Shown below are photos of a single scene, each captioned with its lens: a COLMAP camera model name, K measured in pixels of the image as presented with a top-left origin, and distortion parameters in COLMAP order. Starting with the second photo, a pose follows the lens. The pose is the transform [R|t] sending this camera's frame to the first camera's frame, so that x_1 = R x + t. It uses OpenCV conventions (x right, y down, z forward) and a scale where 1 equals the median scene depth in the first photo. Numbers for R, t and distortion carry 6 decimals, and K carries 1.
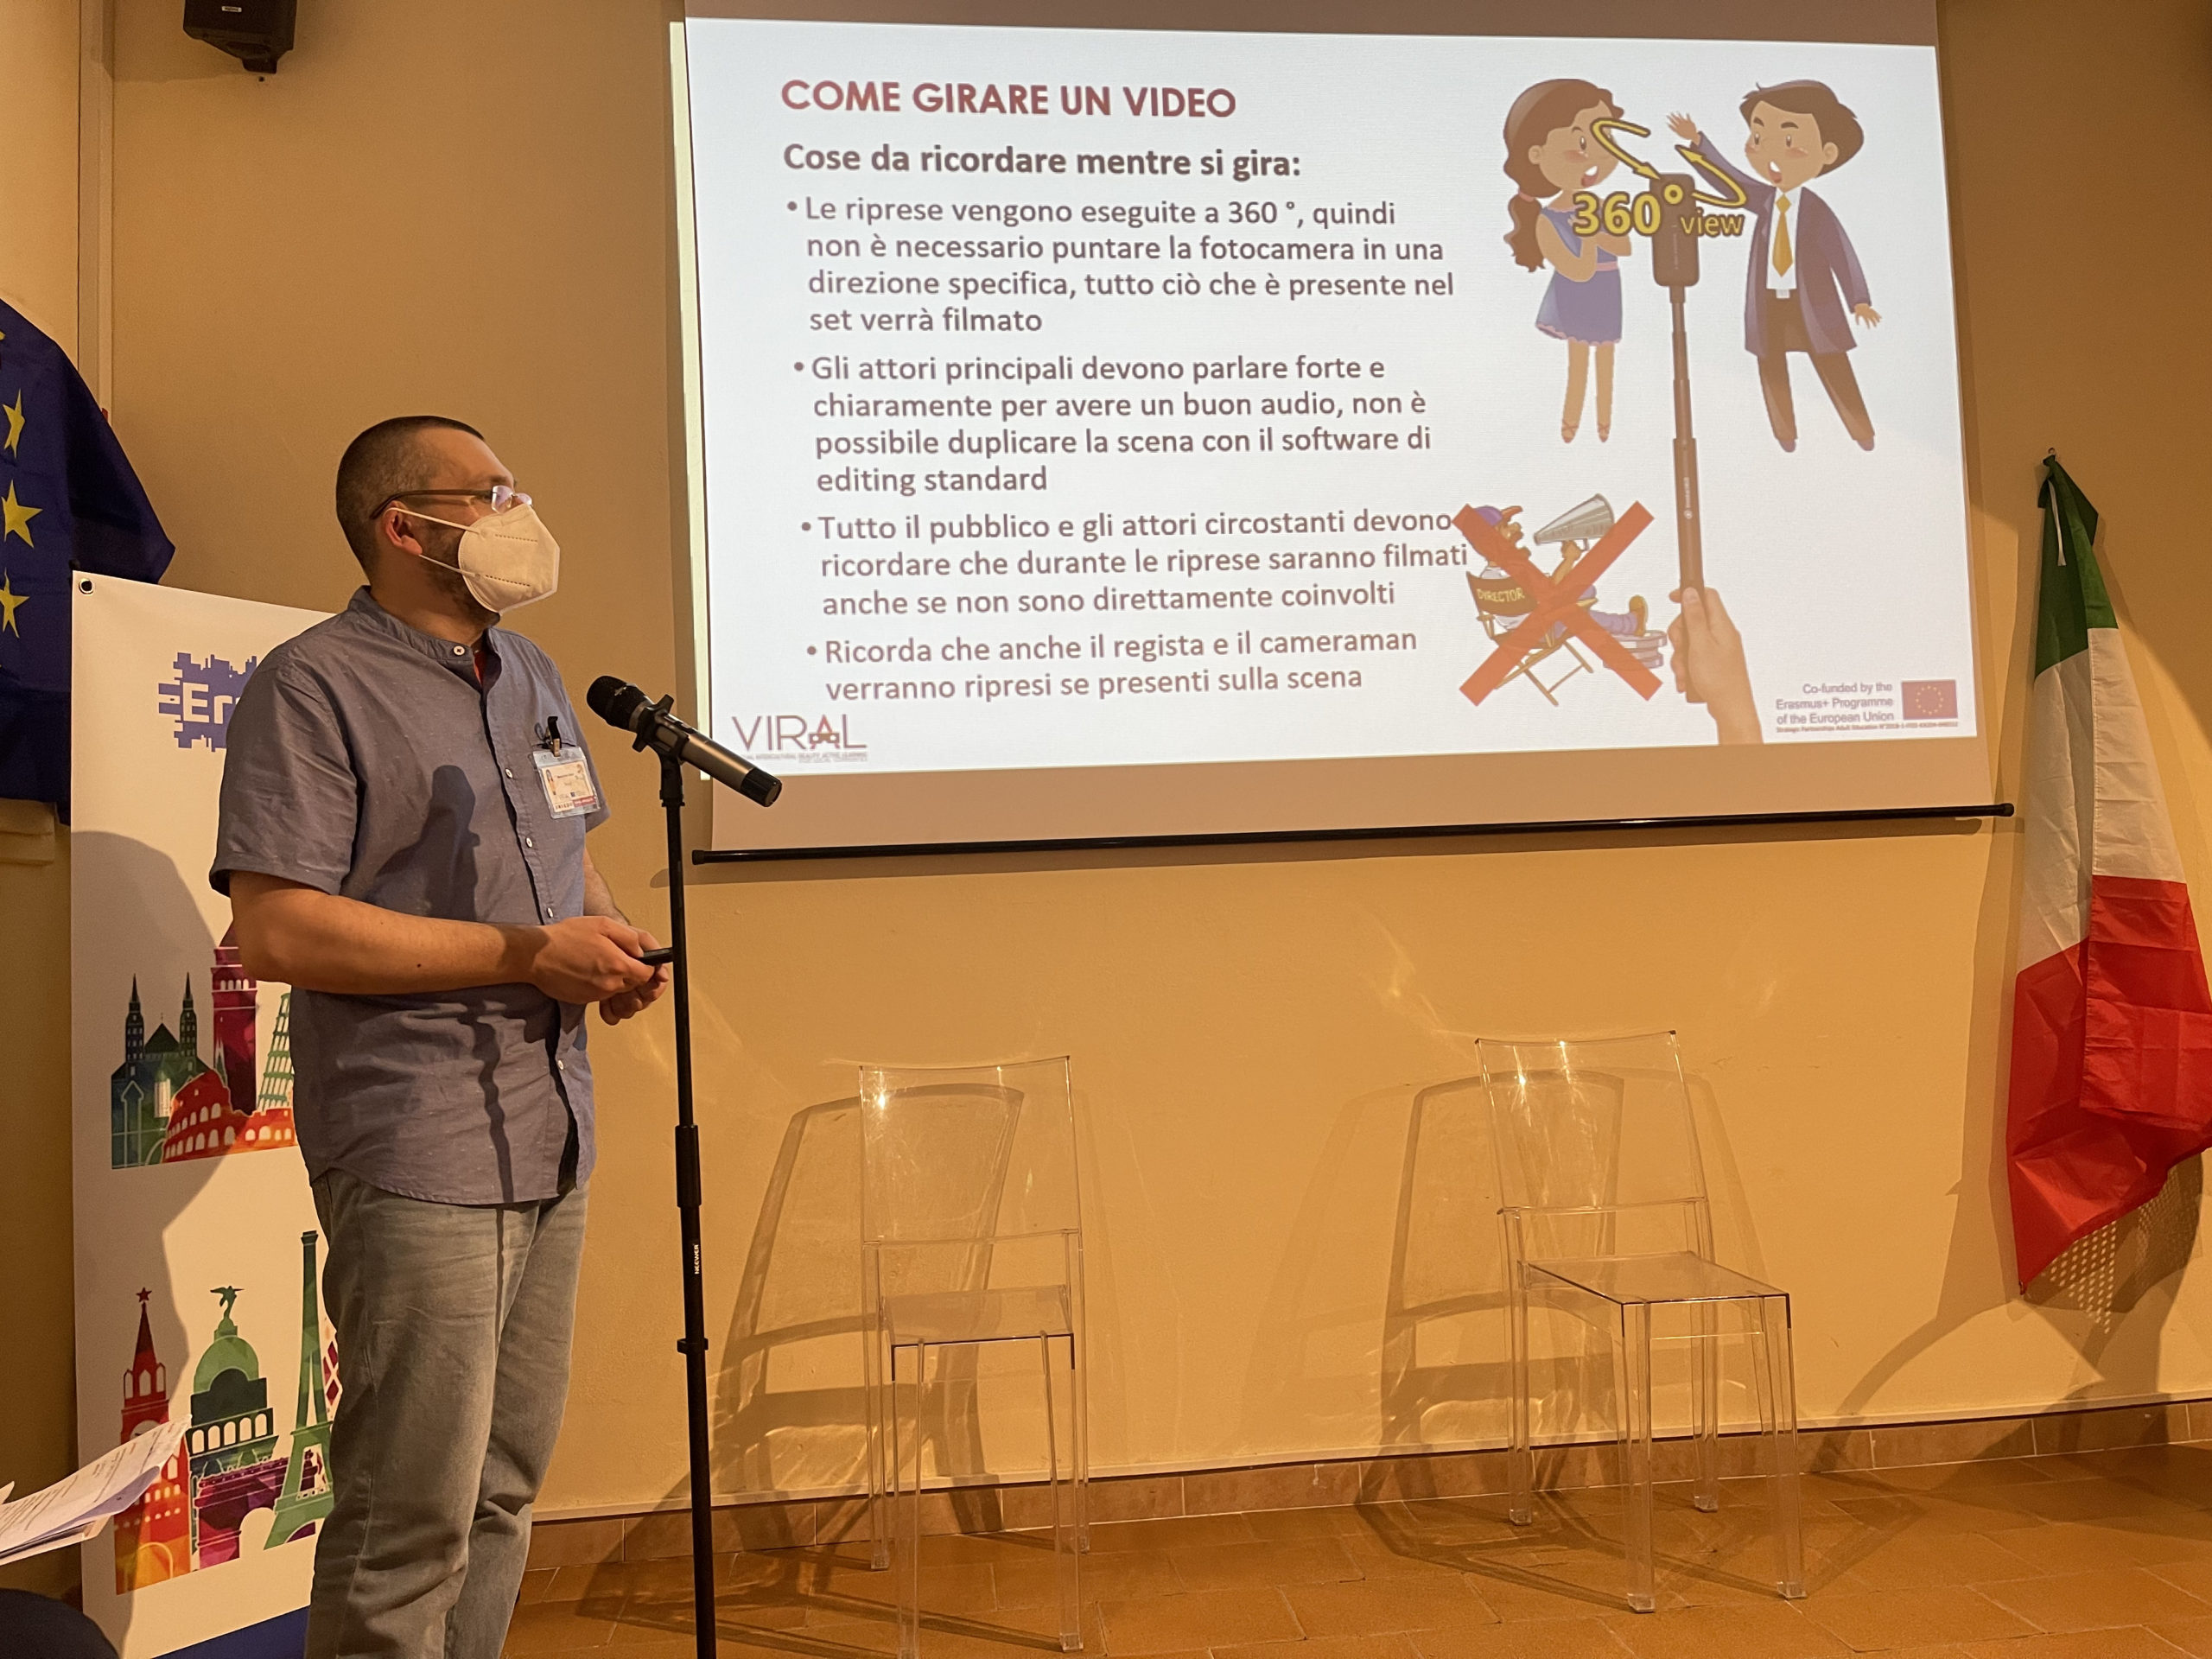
lens RADIAL K [[1599.4, 0, 1106.0], [0, 1599.4, 829.5], [0, 0, 1]] dist [0.060712, -0.076503]
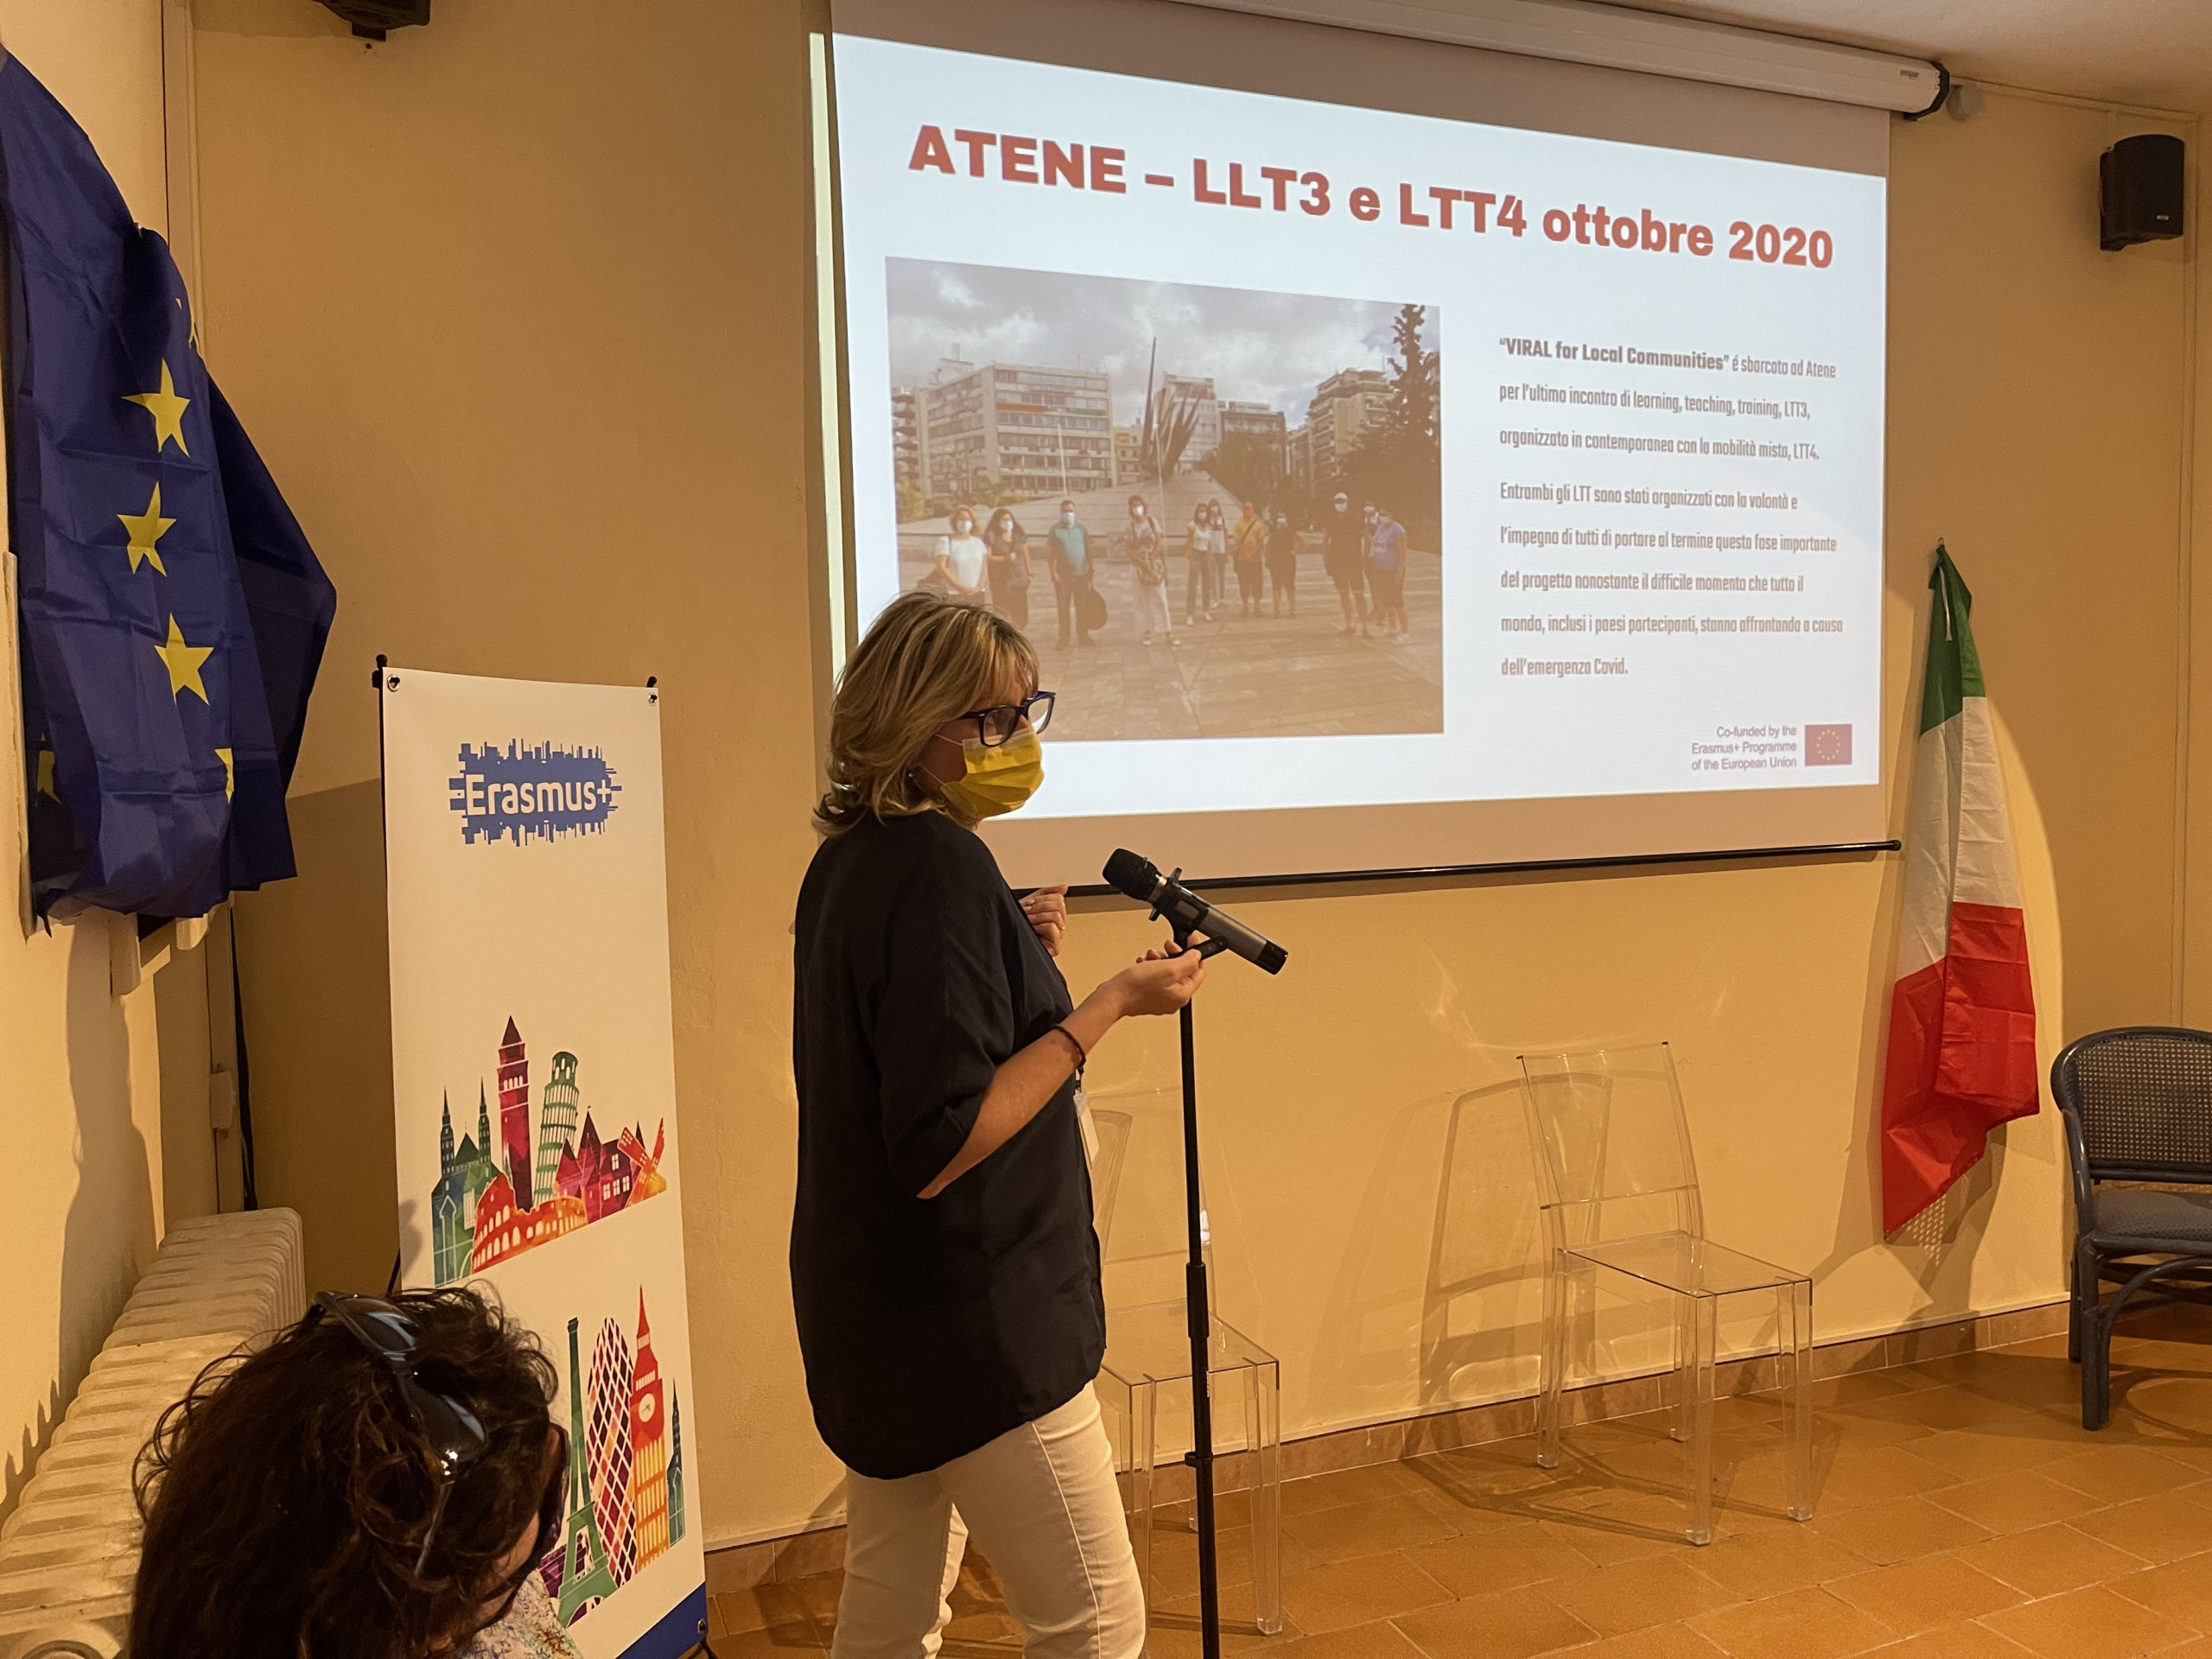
lens RADIAL K [[1599.4, 0, 1106.0], [0, 1599.4, 829.5], [0, 0, 1]] dist [0.060712, -0.076503]
pose [[0.967842, 0.008572, 0.251412, -0.375687], [-0.029900, 0.996254, 0.081138, -0.124602], [-0.249775, -0.086046, 0.964473, -0.011370]]
